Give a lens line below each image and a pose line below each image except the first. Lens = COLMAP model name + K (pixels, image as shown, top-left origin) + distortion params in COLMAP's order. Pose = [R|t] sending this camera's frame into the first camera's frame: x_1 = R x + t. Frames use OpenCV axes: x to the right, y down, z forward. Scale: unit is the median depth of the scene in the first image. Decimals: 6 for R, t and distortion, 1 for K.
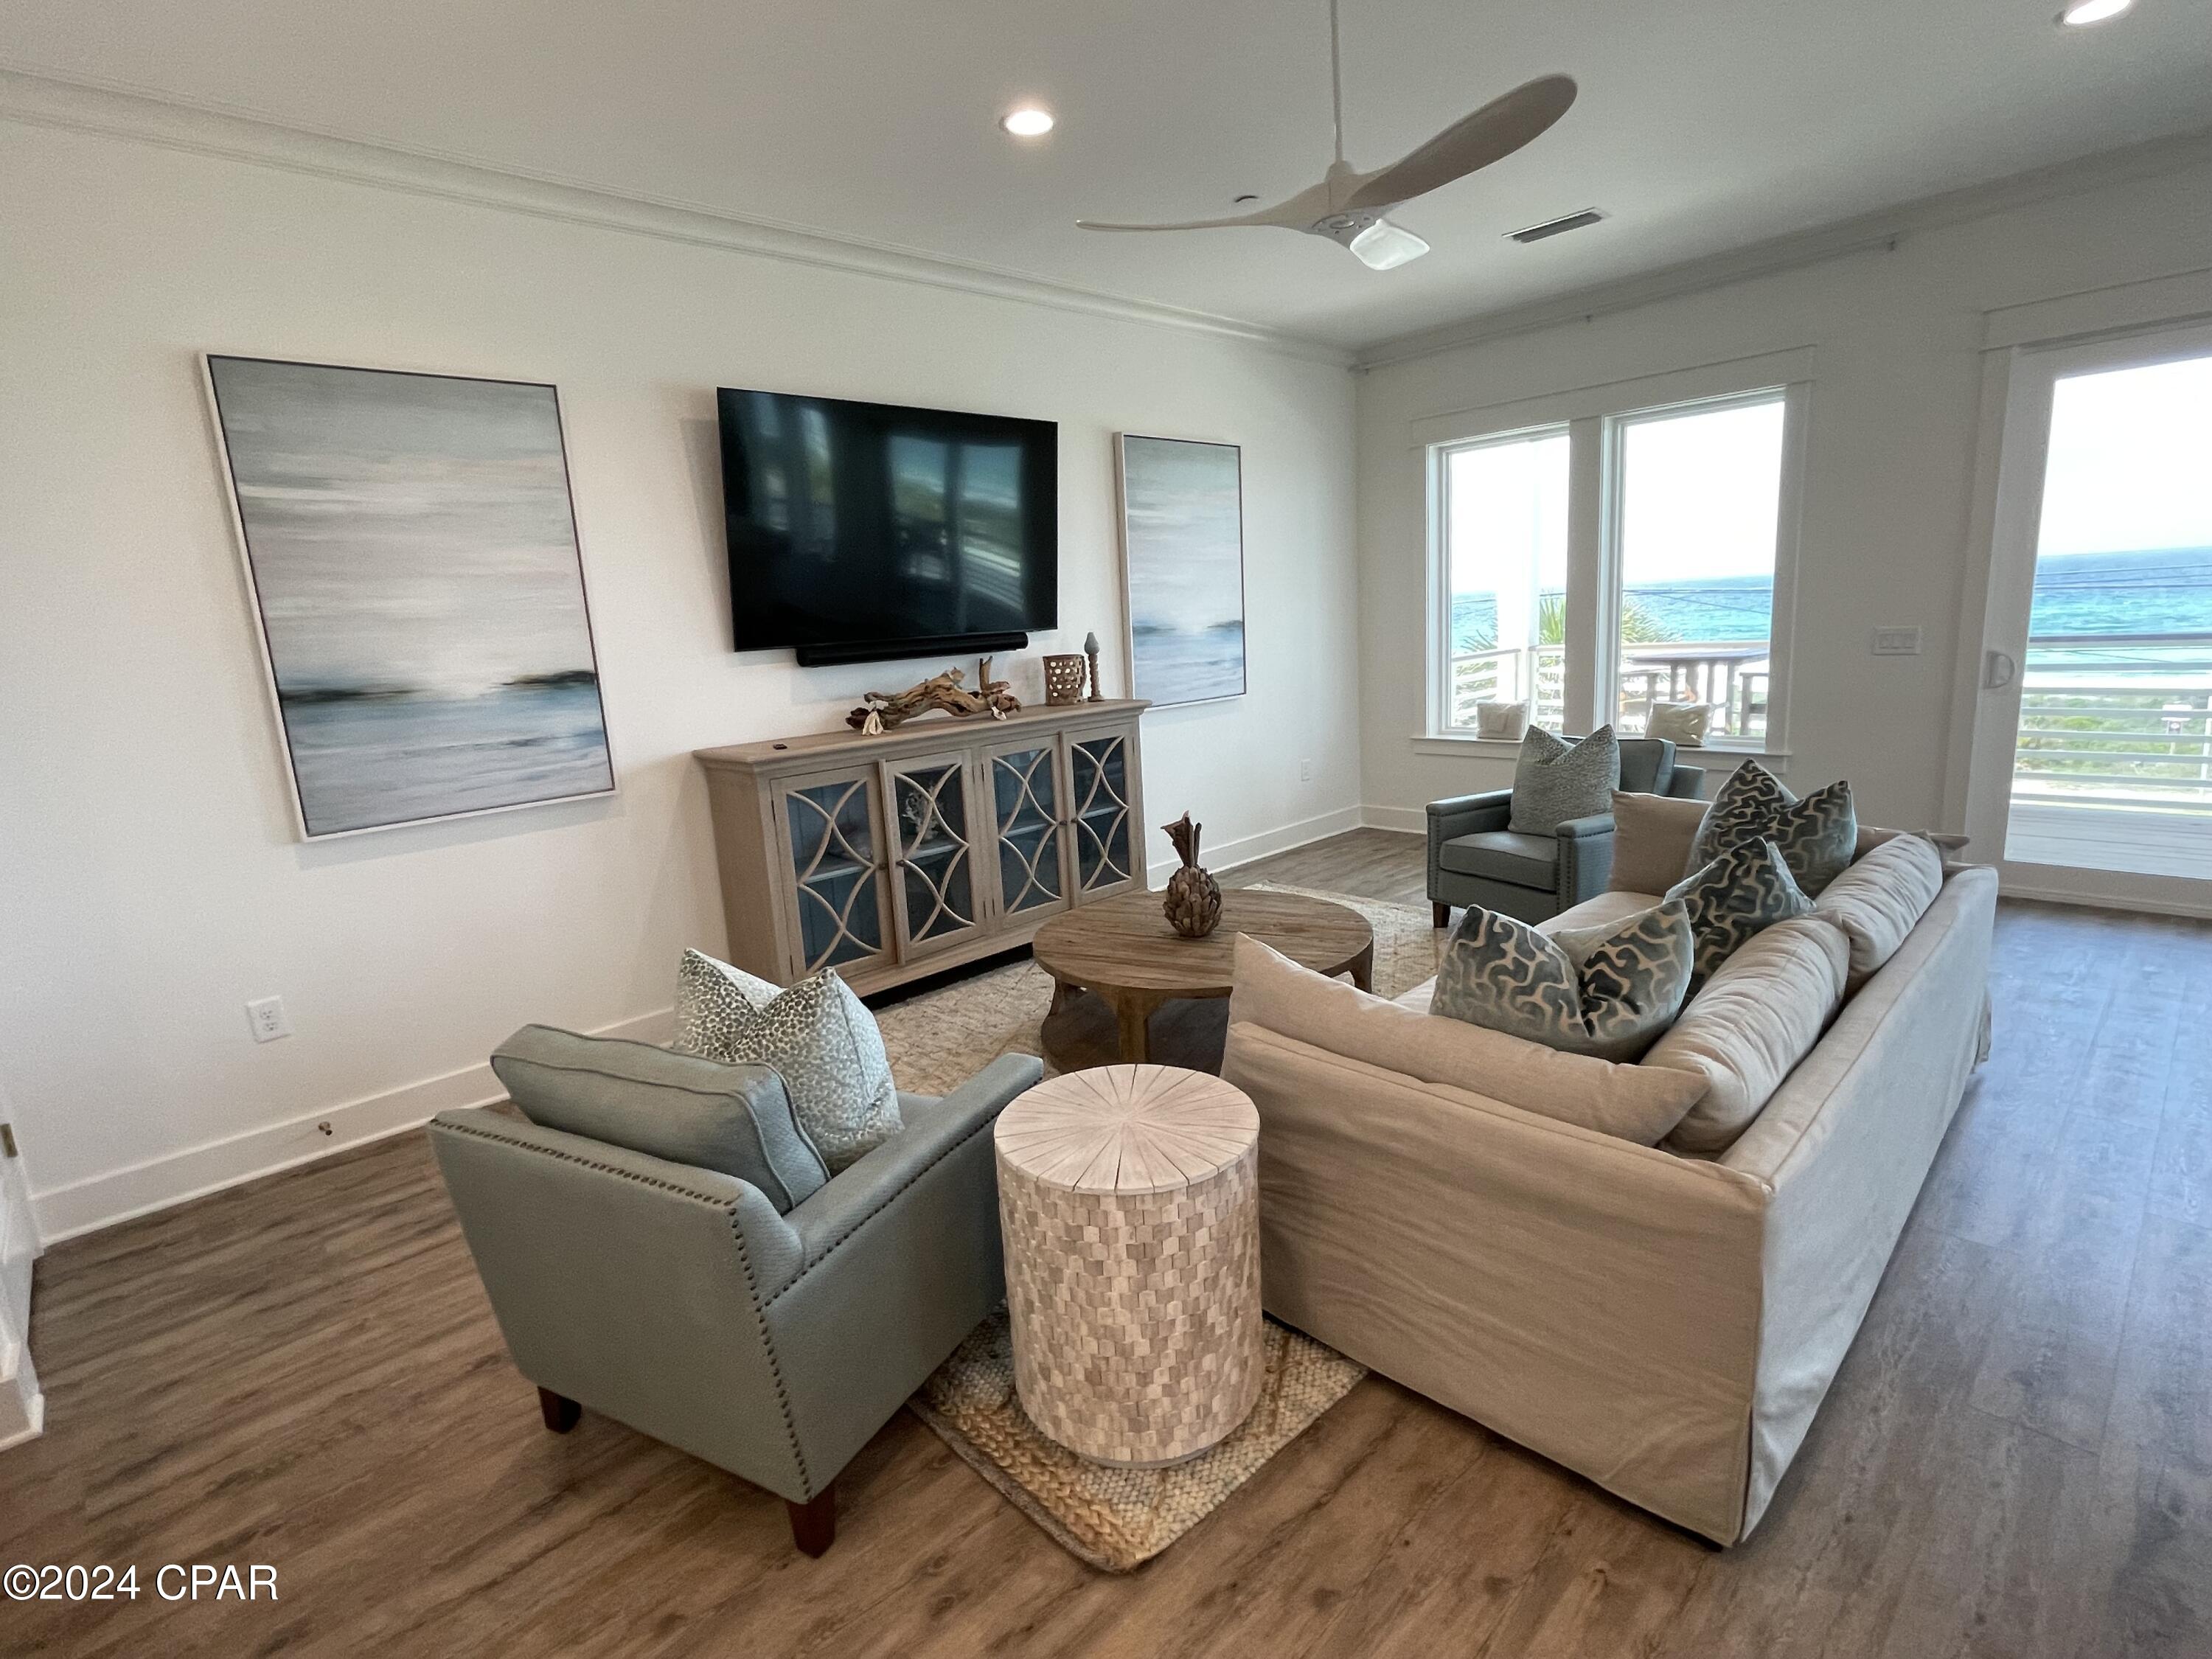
lens RADIAL K [[1078.8, 0, 1094.8], [0, 1078.8, 824.3], [0, 0, 1]] dist [-0.005027, 0.002211]
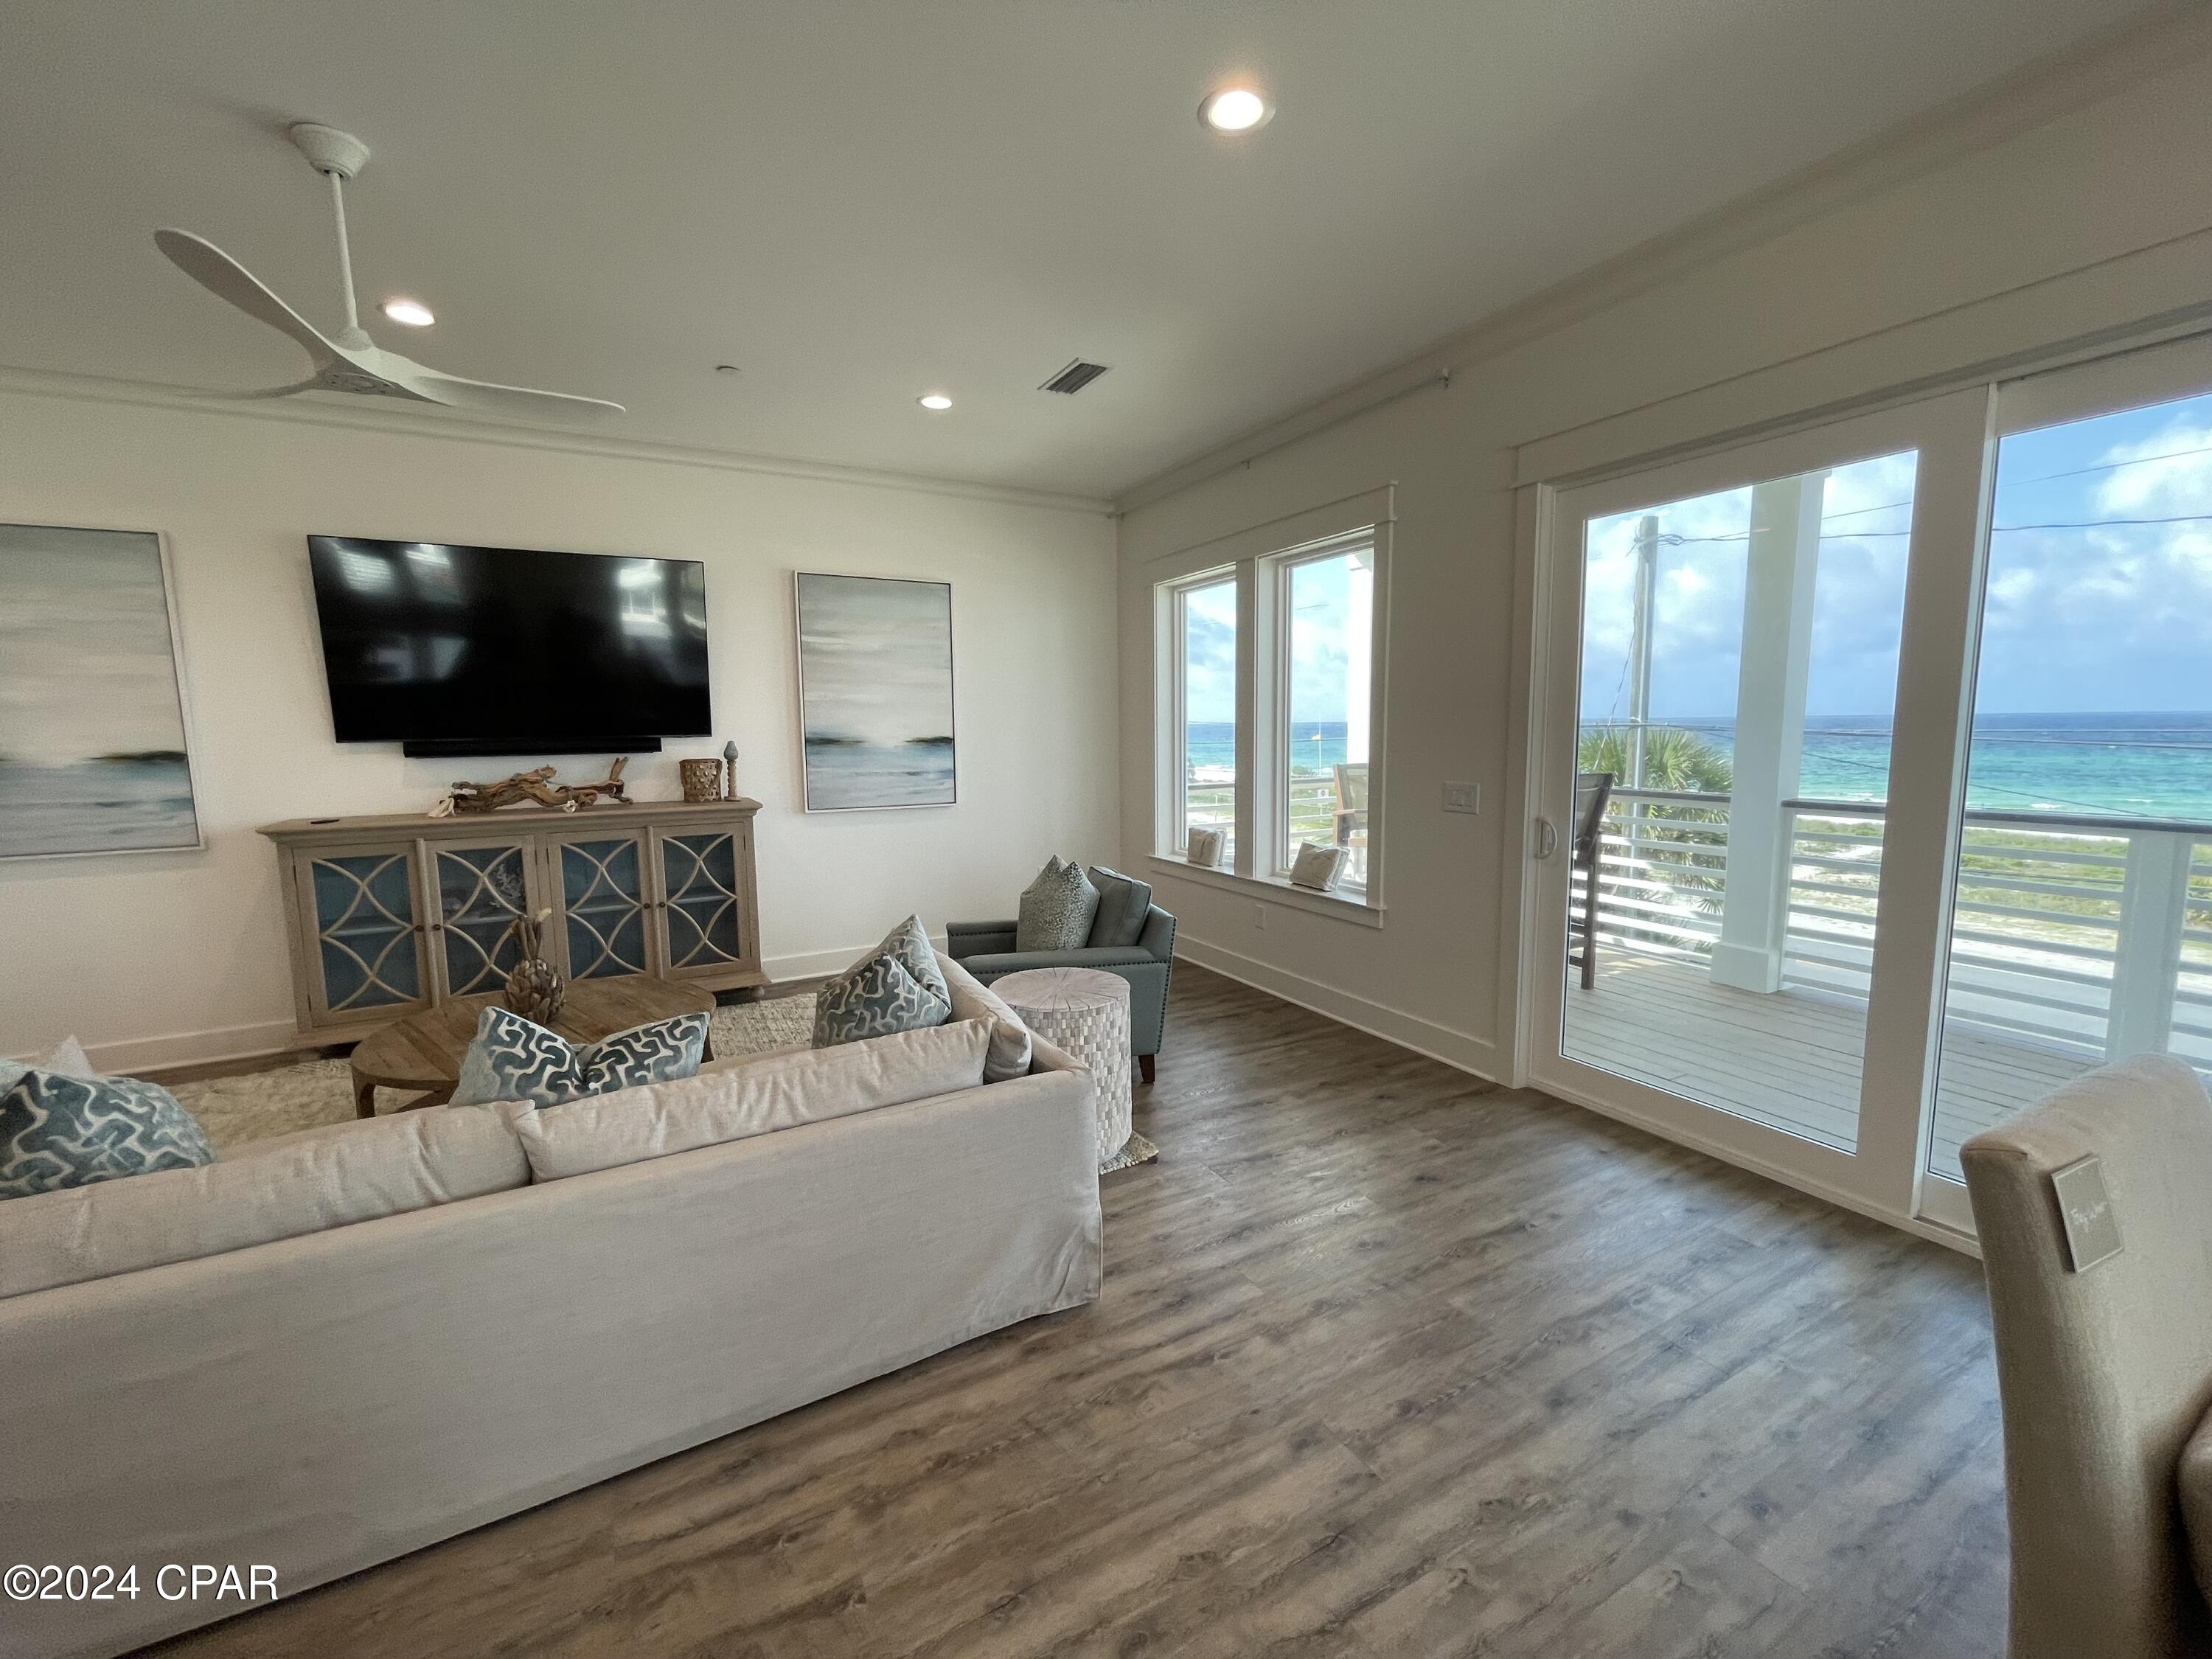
lens RADIAL K [[897.0, 0, 1100.3], [0, 897.0, 819.4], [0, 0, 1]] dist [-0.000089, 0.000936]
pose [[0.964294, 0.076173, -0.253642, 0.866872], [-0.095346, 0.993375, -0.064157, -0.100176], [0.247075, 0.086050, 0.965168, 0.256799]]
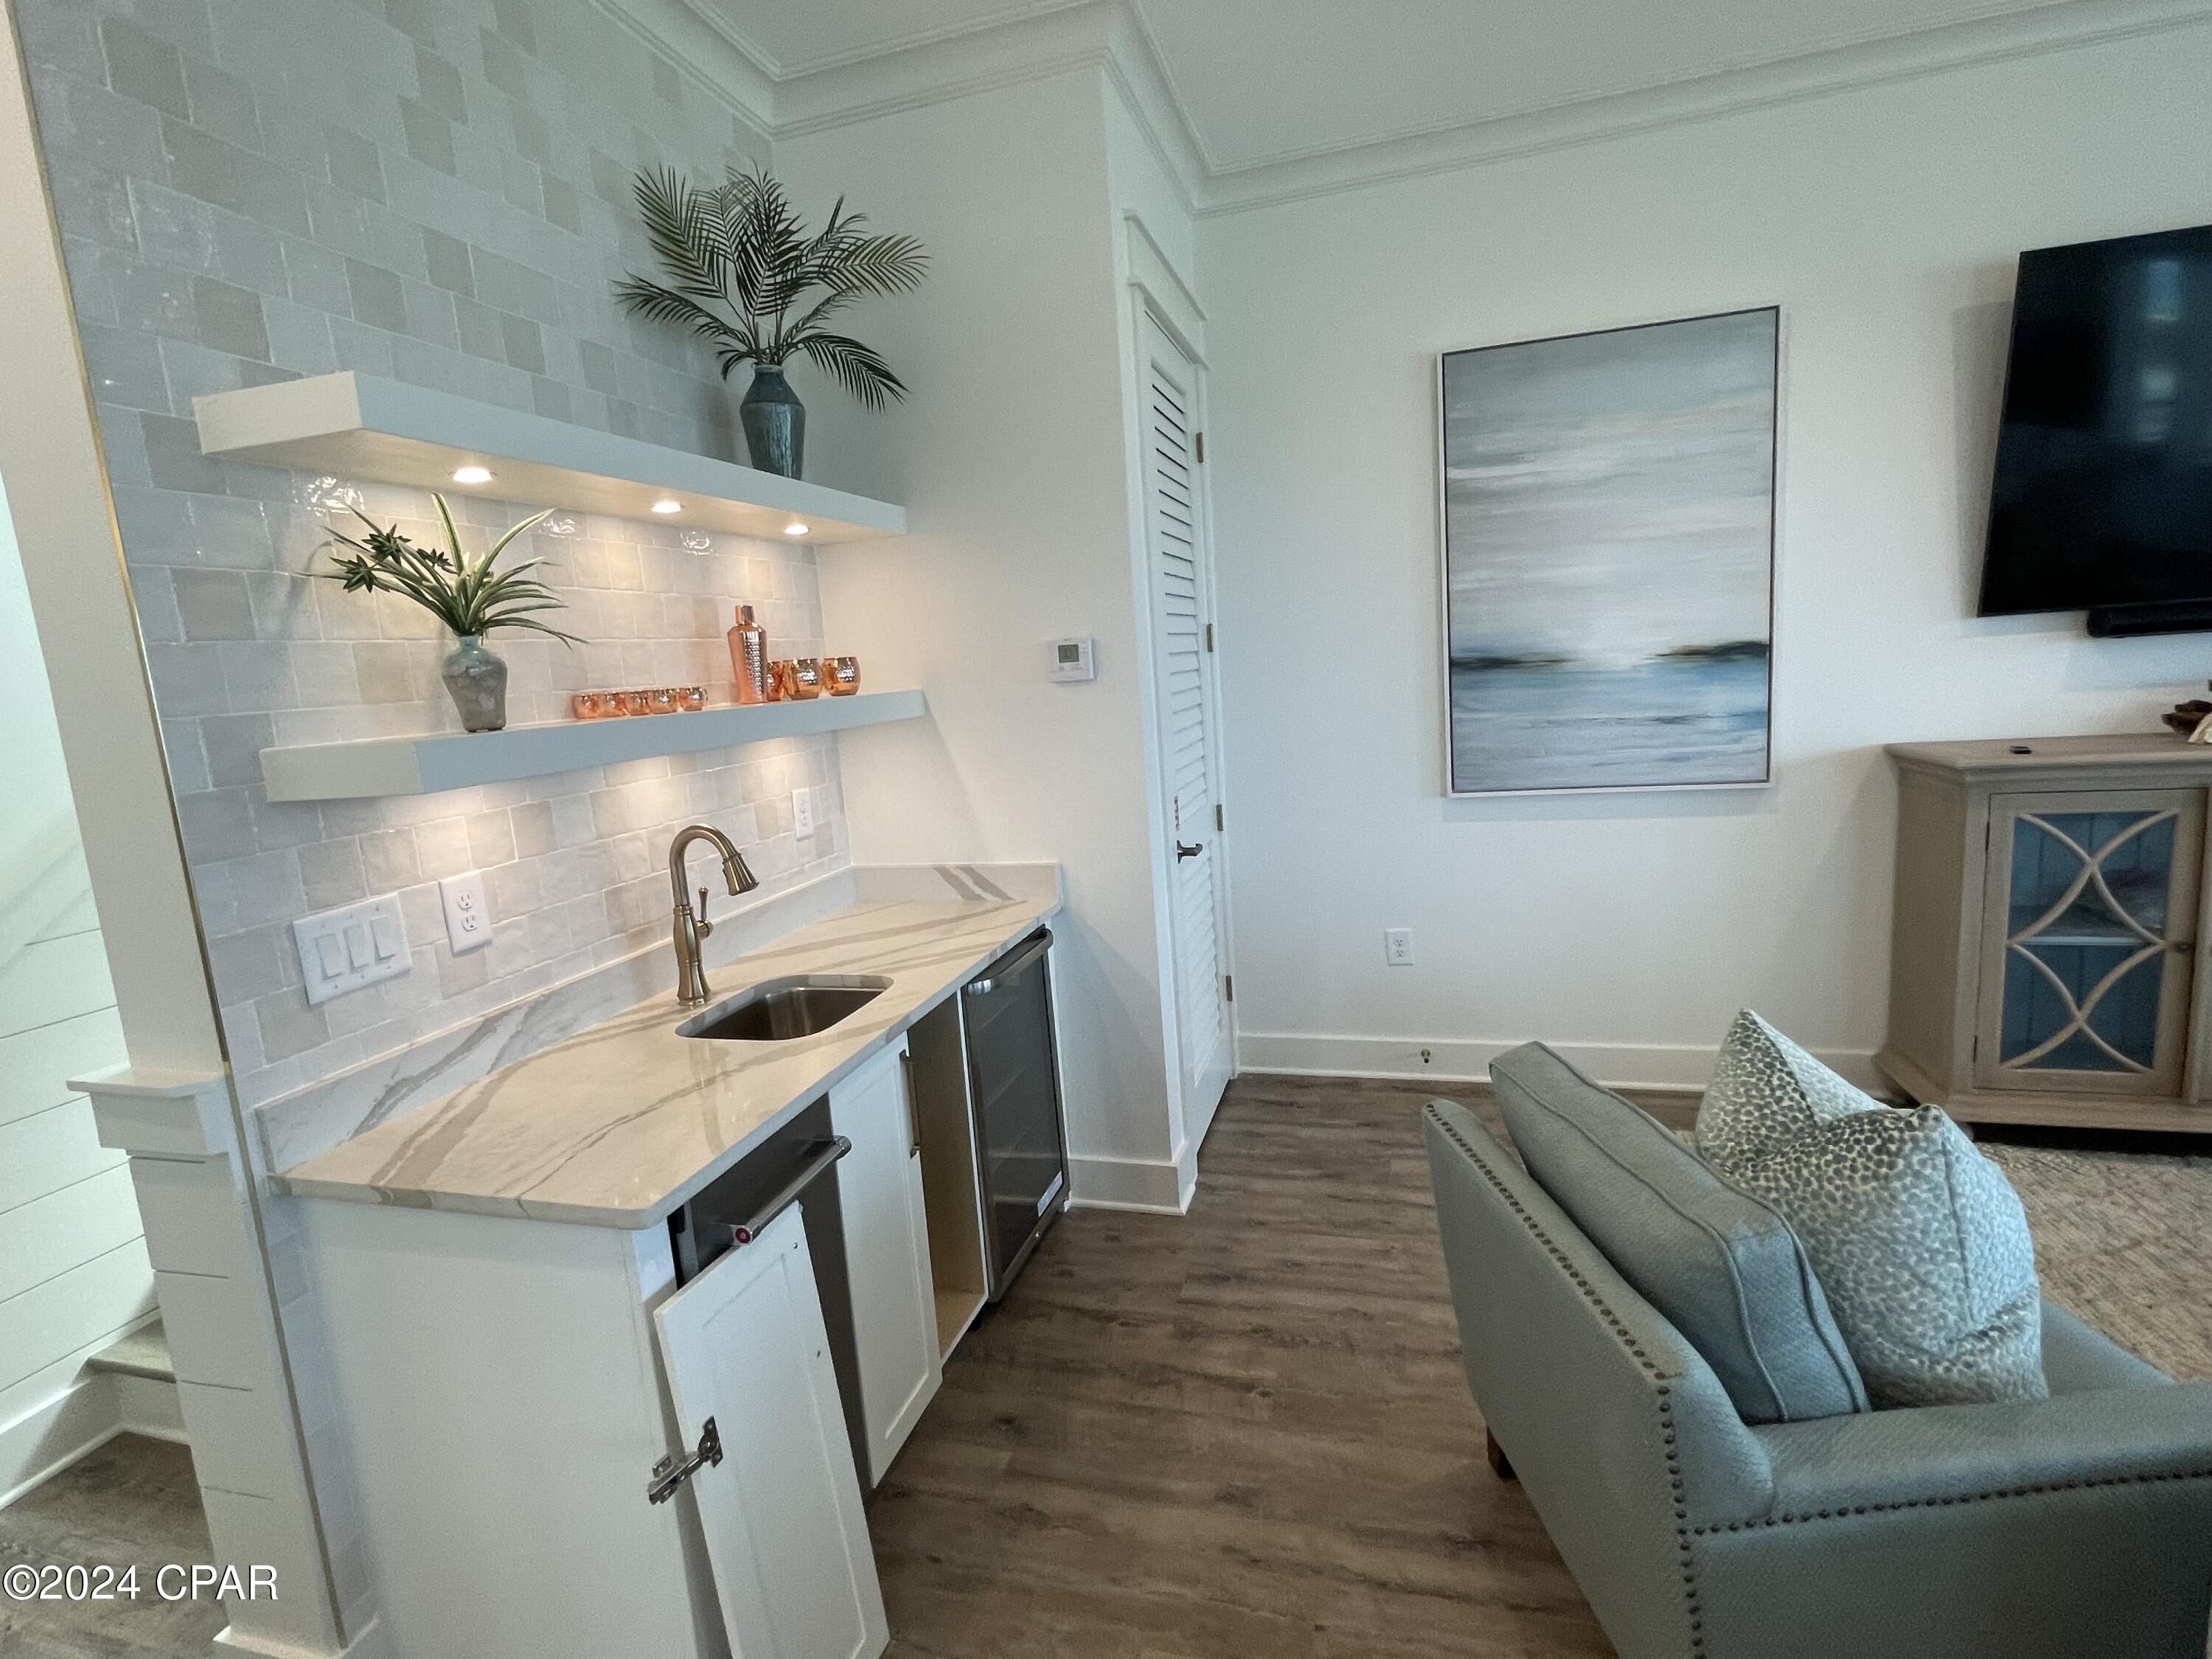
lens RADIAL K [[1078.8, 0, 1094.2], [0, 1078.8, 825.9], [0, 0, 1]] dist [-0.005027, 0.002211]
pose [[0.502275, 0.156489, -0.850430, 0.015631], [-0.125030, 0.986296, 0.107646, -0.023593], [0.855621, 0.052261, 0.514958, 0.113855]]
